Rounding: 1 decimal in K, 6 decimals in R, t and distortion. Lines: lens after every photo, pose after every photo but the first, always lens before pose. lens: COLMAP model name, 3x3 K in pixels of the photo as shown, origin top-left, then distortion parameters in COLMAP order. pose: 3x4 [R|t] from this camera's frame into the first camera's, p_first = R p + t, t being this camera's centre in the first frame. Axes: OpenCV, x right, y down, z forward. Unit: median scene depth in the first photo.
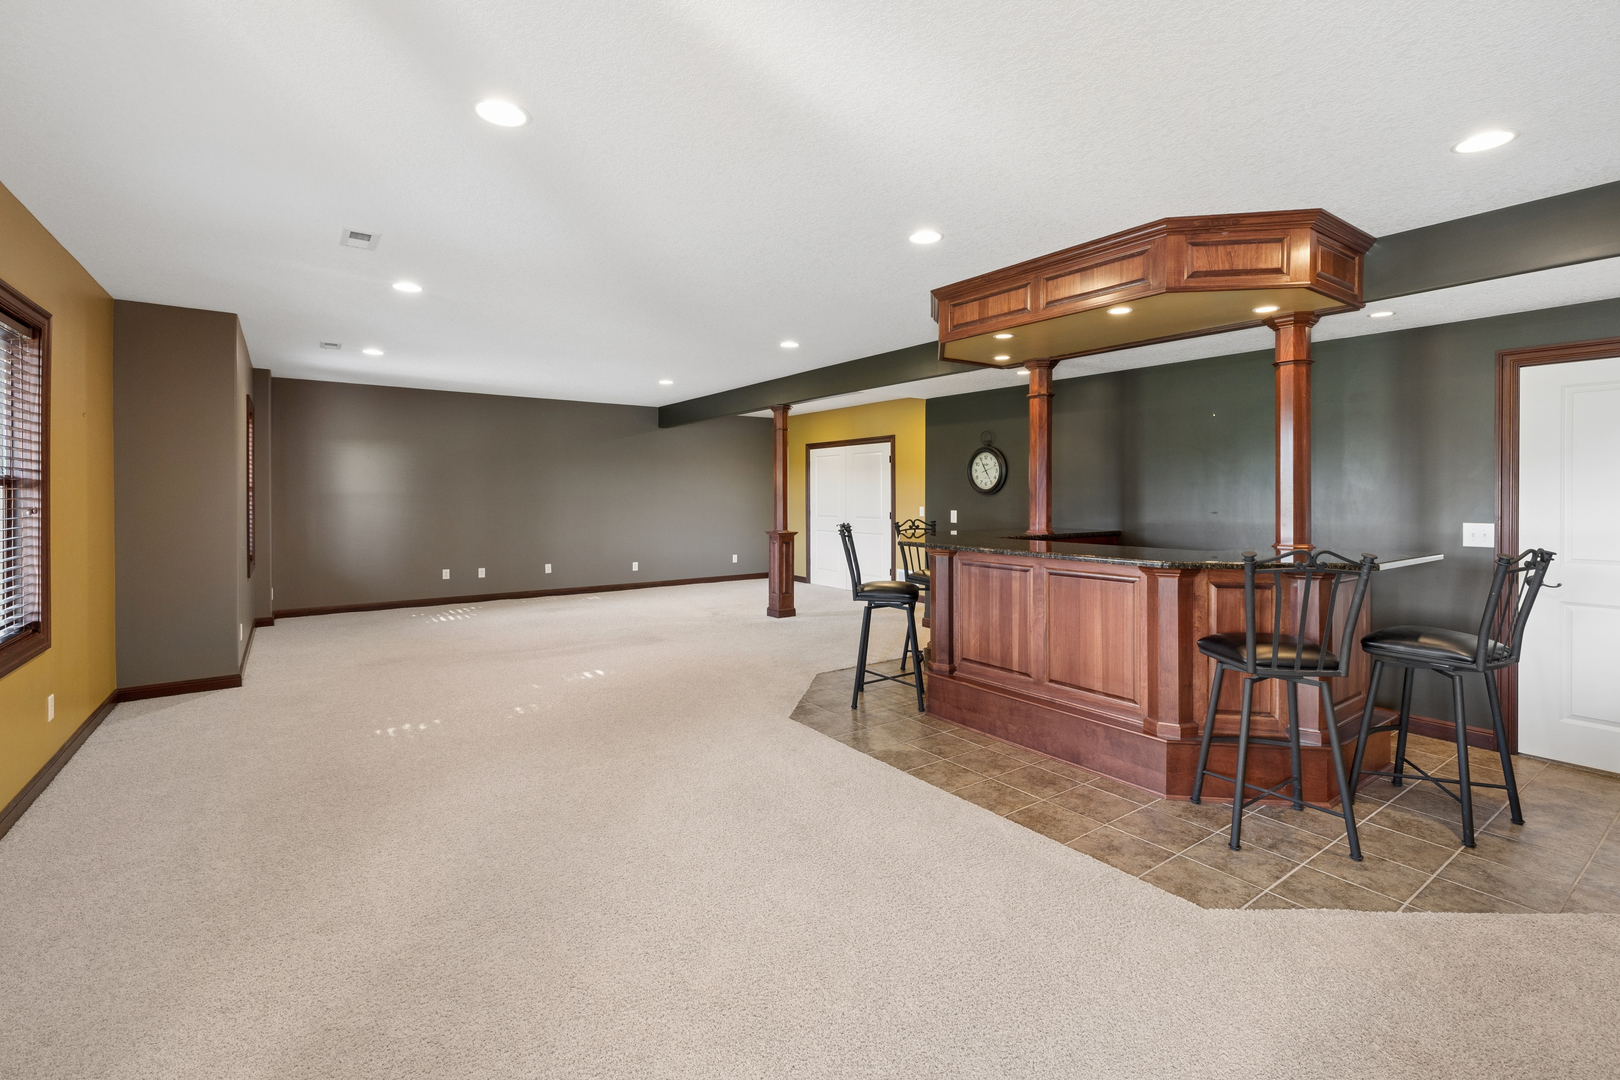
lens RADIAL K [[698.1, 0, 817.4], [0, 698.1, 493.6], [0, 0, 1]] dist [0.000066, 0.000237]
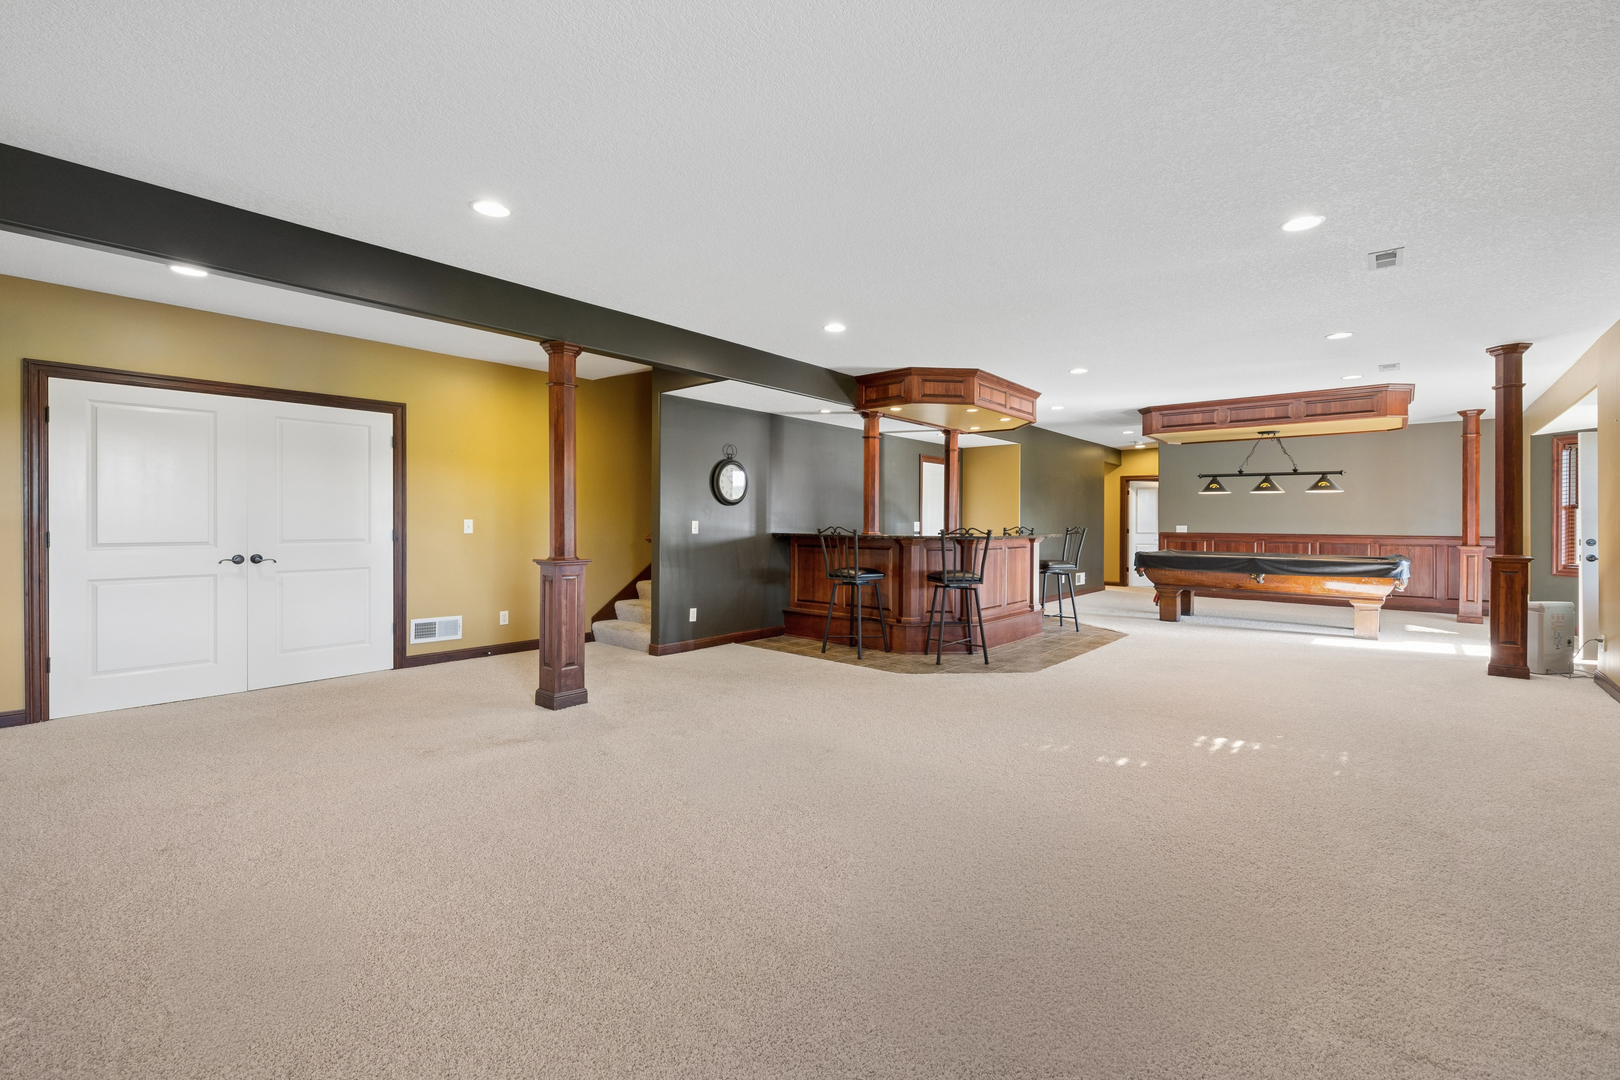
lens RADIAL K [[682.9, 0, 818.4], [0, 682.9, 529.4], [0, 0, 1]] dist [0.001049, 0.000887]
pose [[-0.221558, -0.016402, 0.975009, -0.729114], [-0.006105, 0.999862, 0.015433, 0.019544], [-0.975128, -0.002533, -0.221628, 1.015464]]
